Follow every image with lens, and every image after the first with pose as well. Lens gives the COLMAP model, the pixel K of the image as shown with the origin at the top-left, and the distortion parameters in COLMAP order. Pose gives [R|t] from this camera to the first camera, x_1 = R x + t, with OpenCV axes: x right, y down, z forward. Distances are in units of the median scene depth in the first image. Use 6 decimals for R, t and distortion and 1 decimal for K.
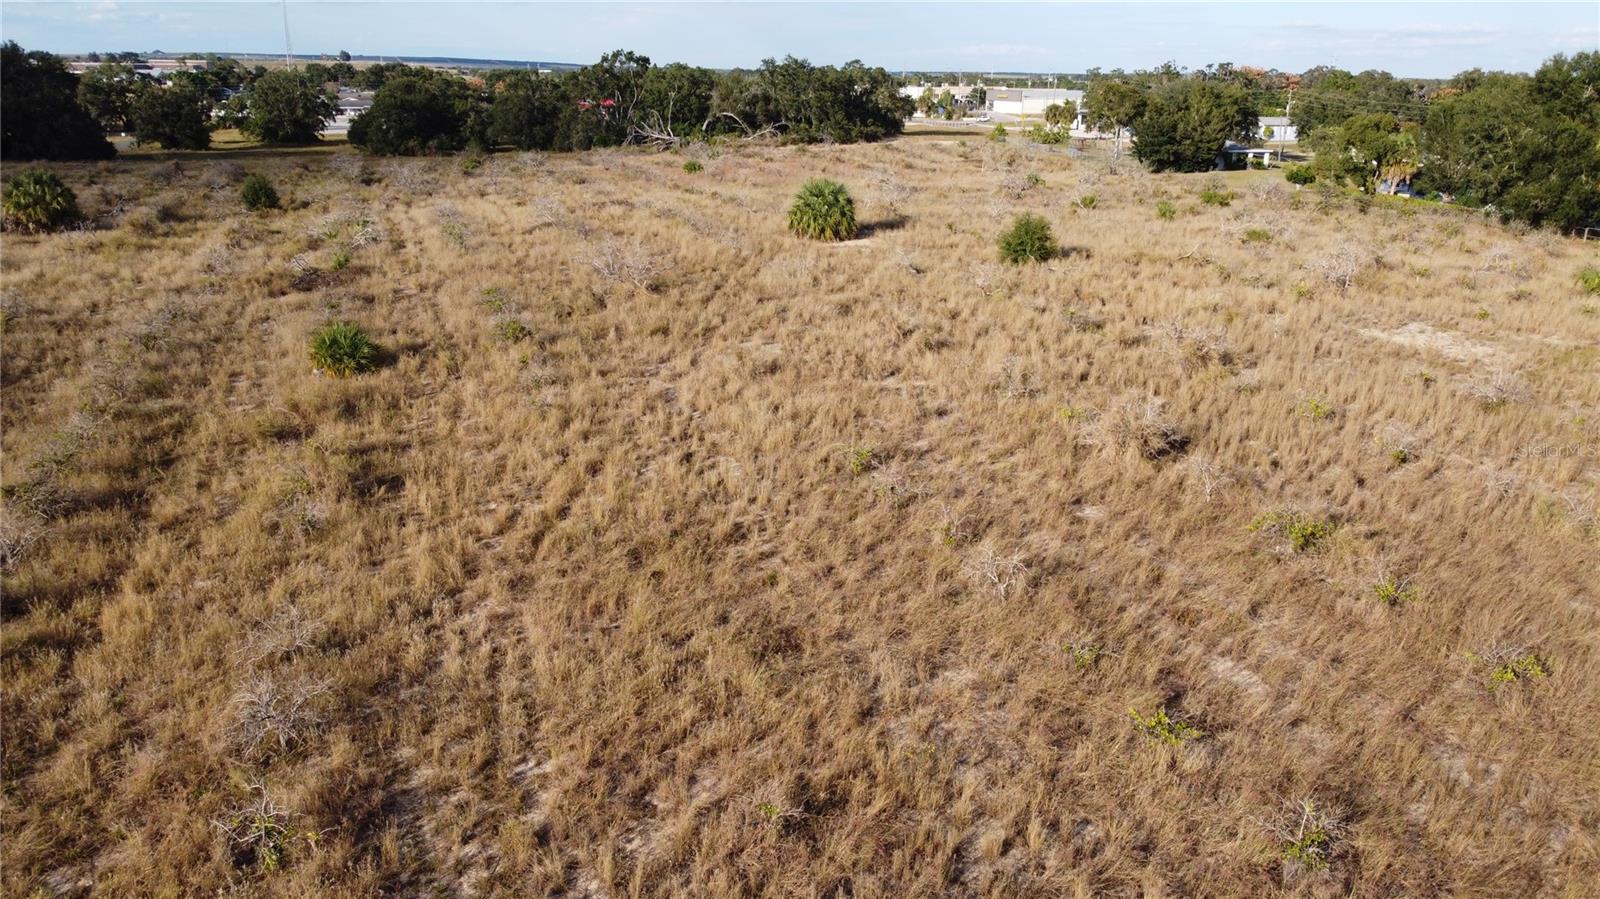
lens RADIAL K [[1217.0, 0, 800.0], [0, 1217.0, 449.5], [0, 0, 1]] dist [0.002062, -0.010989]
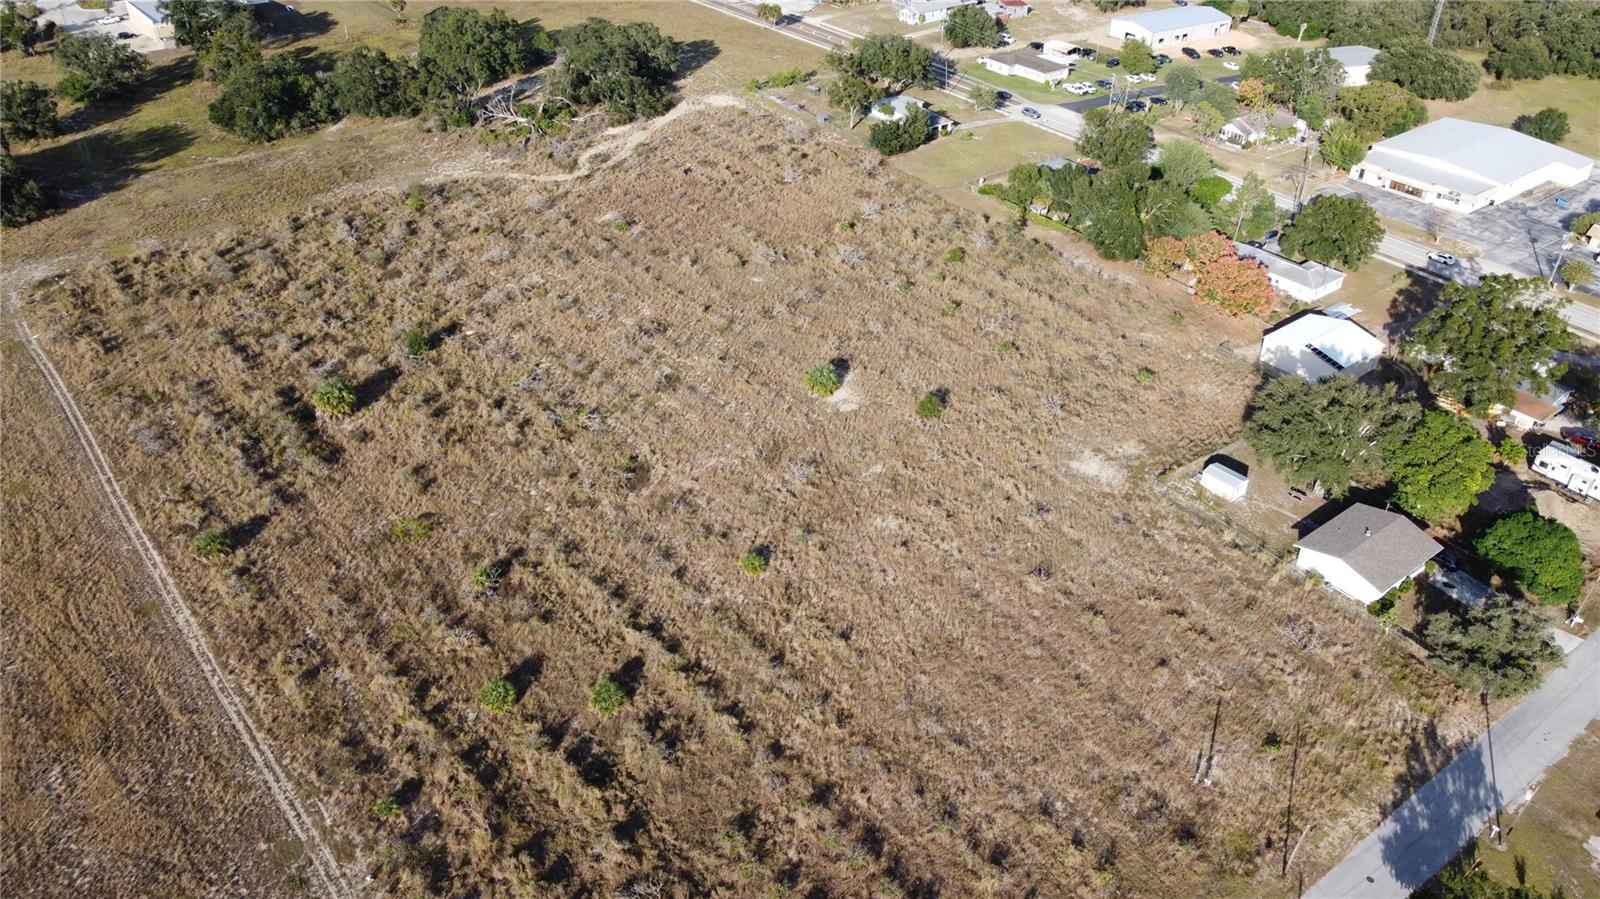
lens RADIAL K [[1217.0, 0, 800.0], [0, 1217.0, 449.5], [0, 0, 1]] dist [0.002062, -0.010989]
pose [[0.943599, -0.180810, 0.277359, -0.265996], [0.094275, 0.949767, 0.298420, -0.306070], [-0.317384, -0.255441, 0.913246, -0.398204]]
